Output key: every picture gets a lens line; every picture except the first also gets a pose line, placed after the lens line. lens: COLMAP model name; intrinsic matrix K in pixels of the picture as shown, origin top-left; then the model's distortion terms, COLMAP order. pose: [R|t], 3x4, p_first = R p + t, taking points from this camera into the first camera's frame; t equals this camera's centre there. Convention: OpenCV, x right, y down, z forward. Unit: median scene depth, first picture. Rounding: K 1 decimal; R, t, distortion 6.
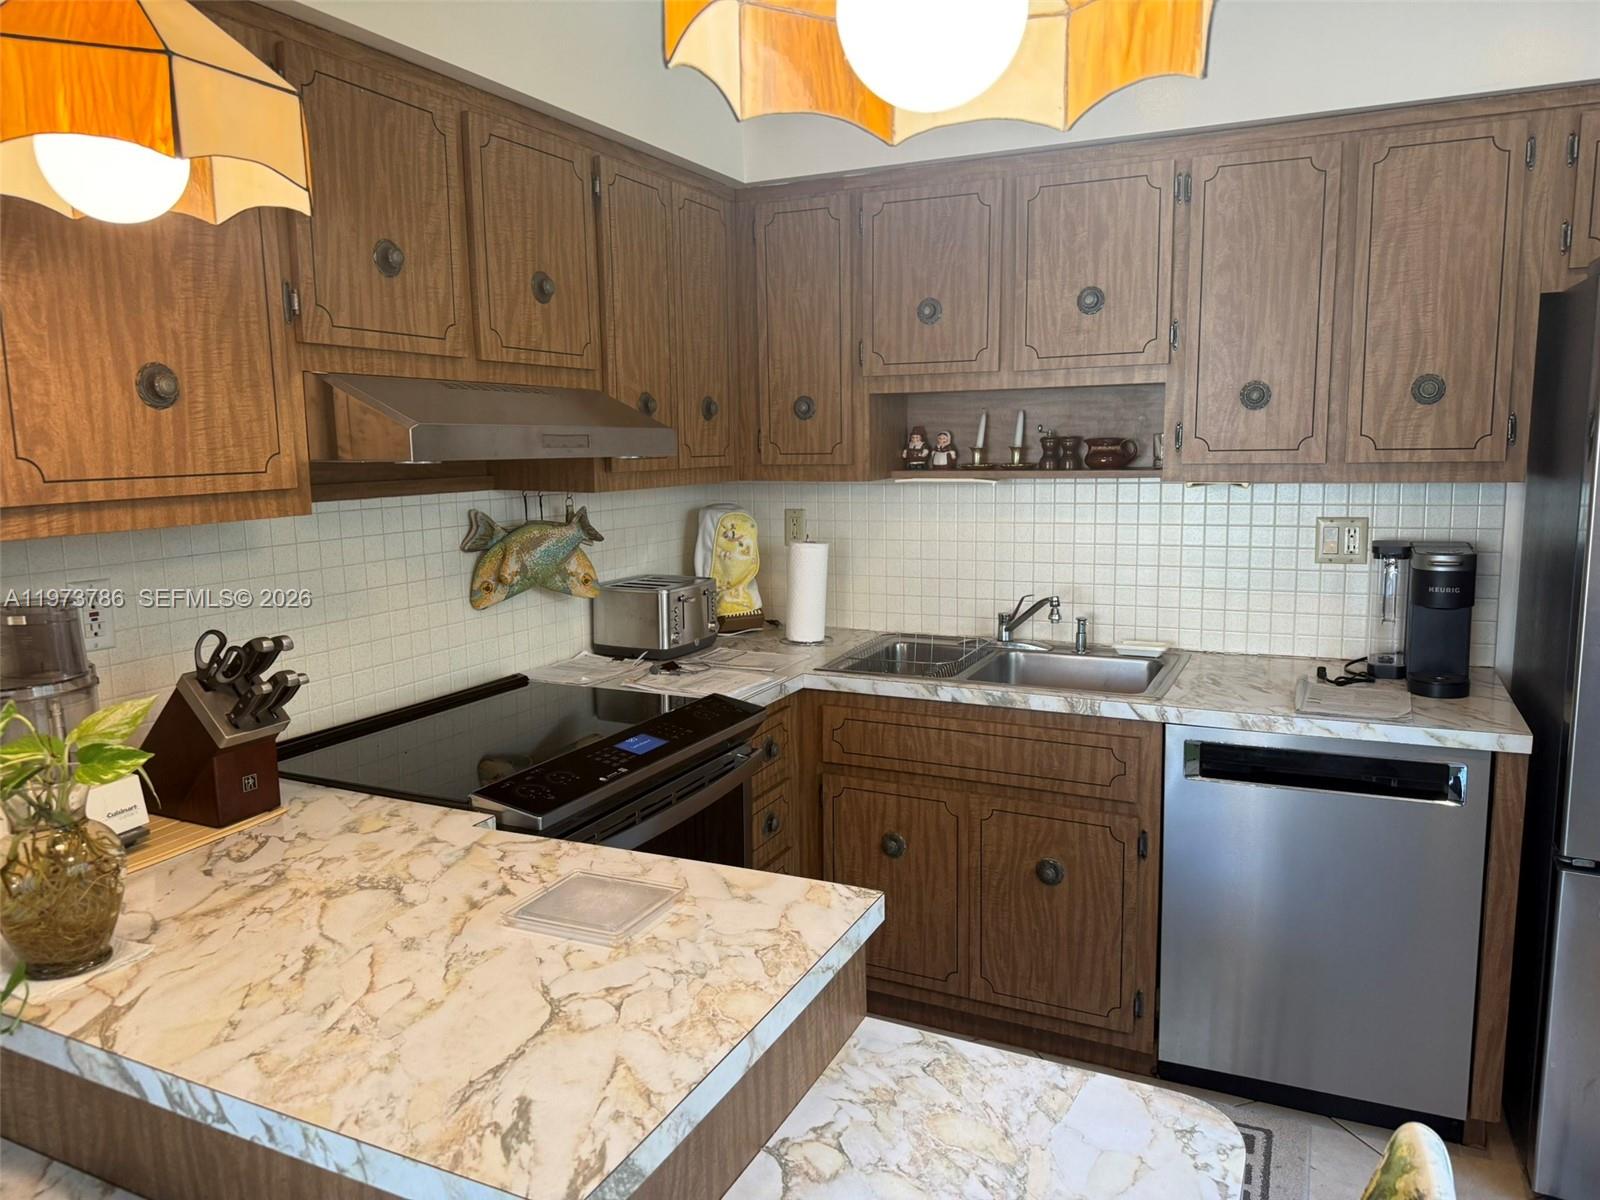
lens RADIAL K [[1123.8, 0, 795.7], [0, 1123.8, 606.1], [0, 0, 1]] dist [0.007926, -0.012712]
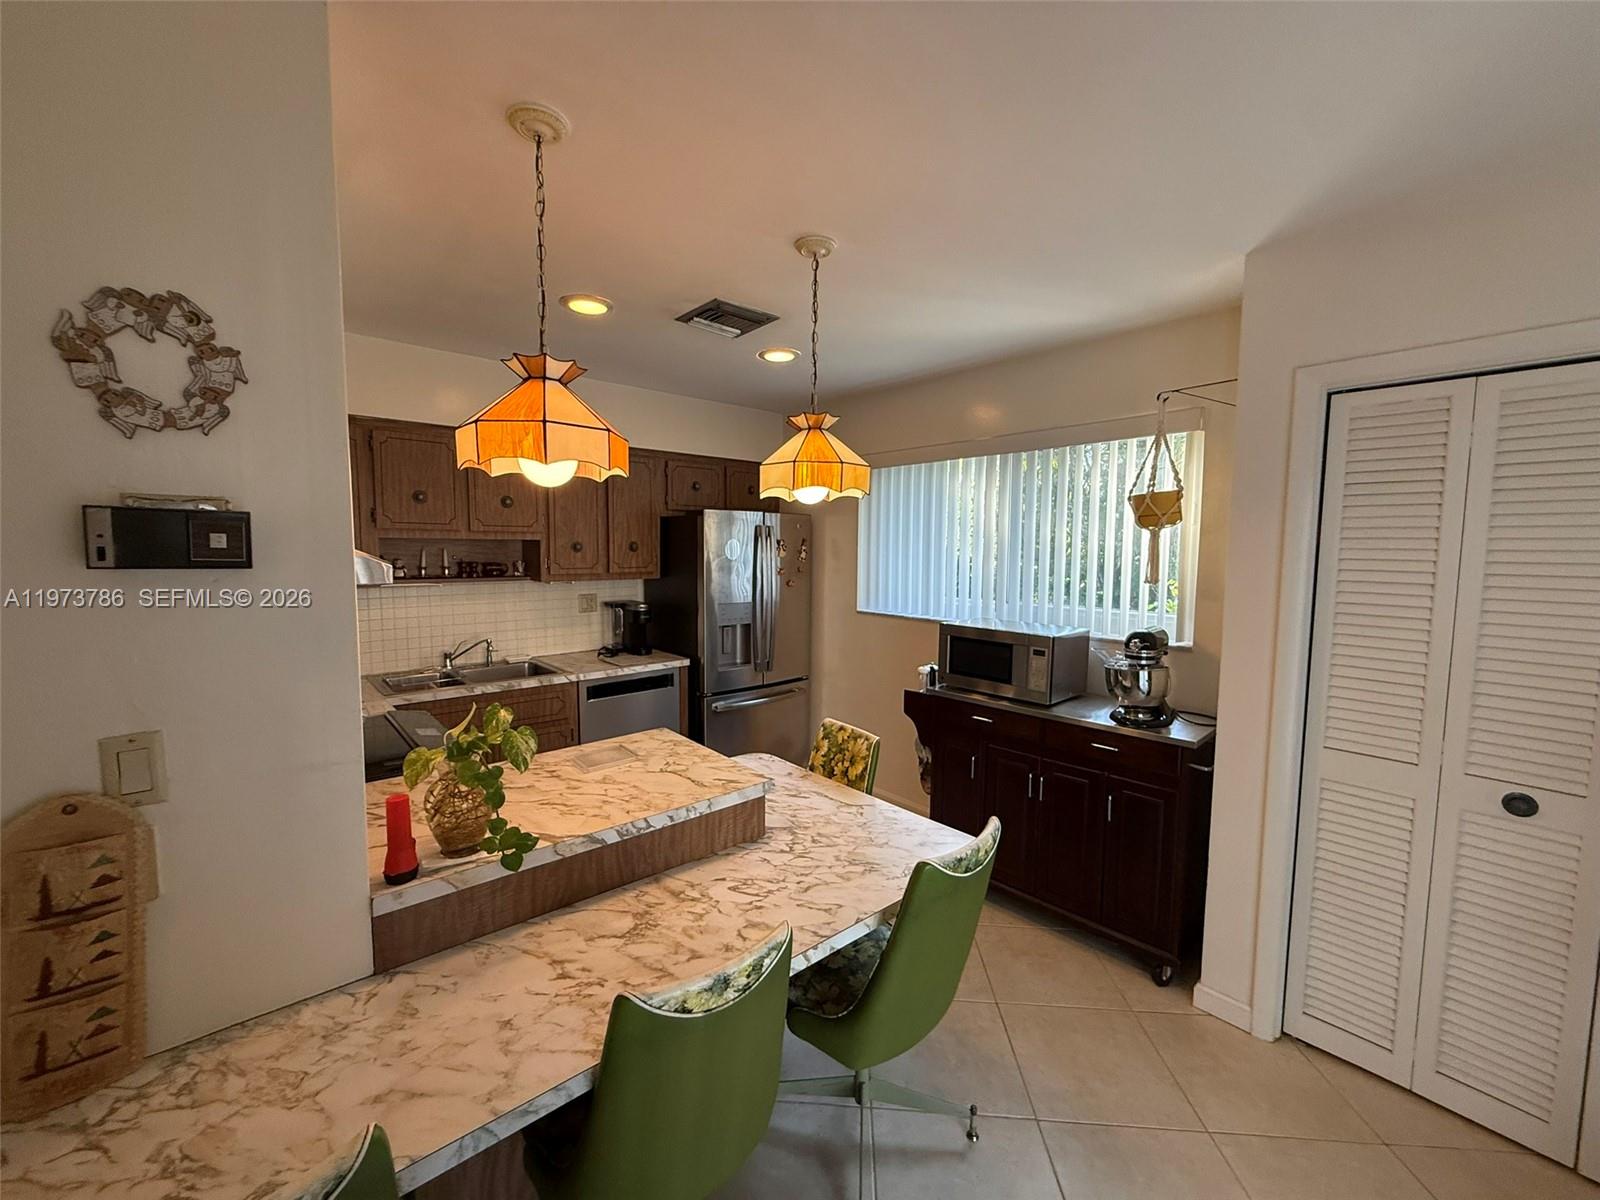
lens RADIAL K [[637.9, 0, 800.5], [0, 637.9, 590.7], [0, 0, 1]] dist [-0.002911, 0.000561]
pose [[0.396269, -0.042103, 0.917169, -0.729196], [0.121101, 0.992617, -0.006756, -0.022019], [-0.910113, 0.113747, 0.398442, -0.002925]]
